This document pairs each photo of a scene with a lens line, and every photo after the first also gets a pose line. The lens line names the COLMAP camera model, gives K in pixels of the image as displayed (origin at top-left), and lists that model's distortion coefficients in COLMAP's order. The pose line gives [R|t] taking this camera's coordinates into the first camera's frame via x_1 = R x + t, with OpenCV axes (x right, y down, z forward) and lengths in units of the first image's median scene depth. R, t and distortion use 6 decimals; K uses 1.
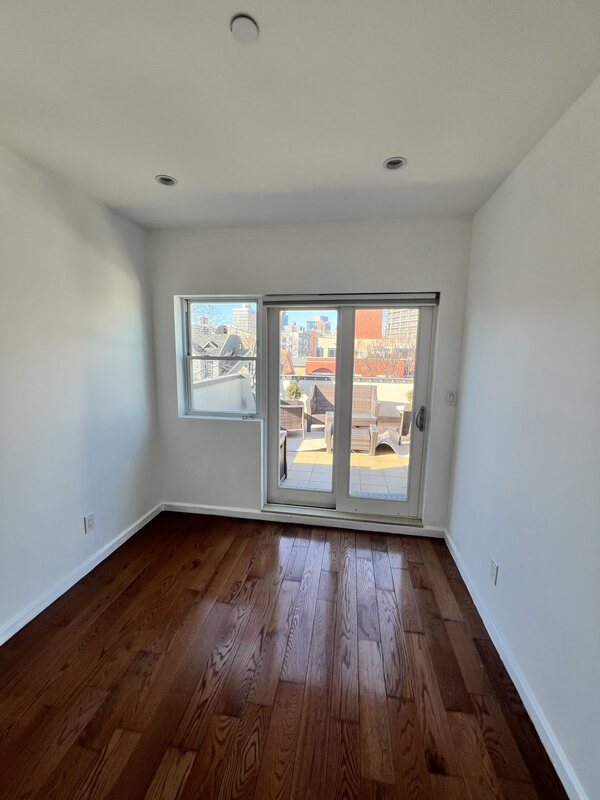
lens RADIAL K [[320.9, 0, 300.0], [0, 320.9, 400.0], [0, 0, 1]] dist [0.002894, 0.000218]
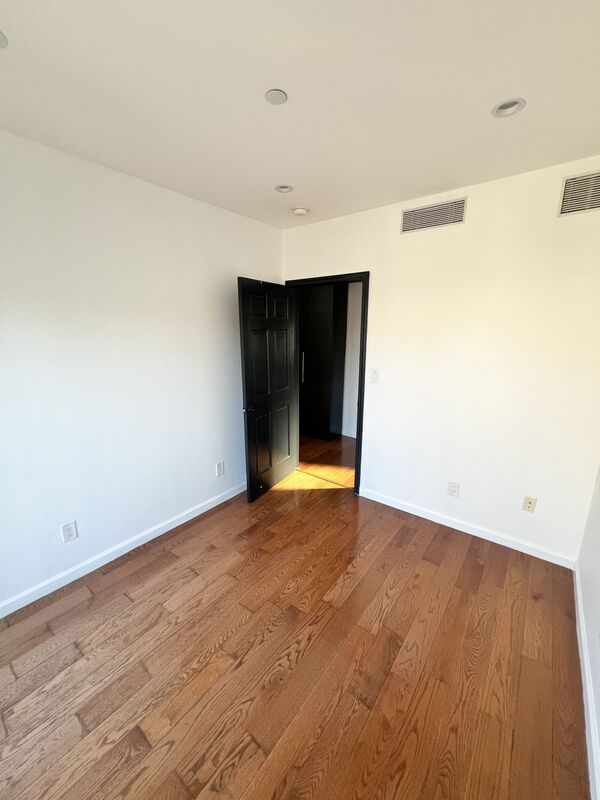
lens RADIAL K [[320.9, 0, 300.0], [0, 320.9, 400.0], [0, 0, 1]] dist [0.002894, 0.000218]
pose [[-0.878118, -0.122598, 0.462470, -0.620602], [0.056617, 0.933194, 0.354885, -0.275006], [-0.475082, 0.337814, -0.812514, 1.486252]]
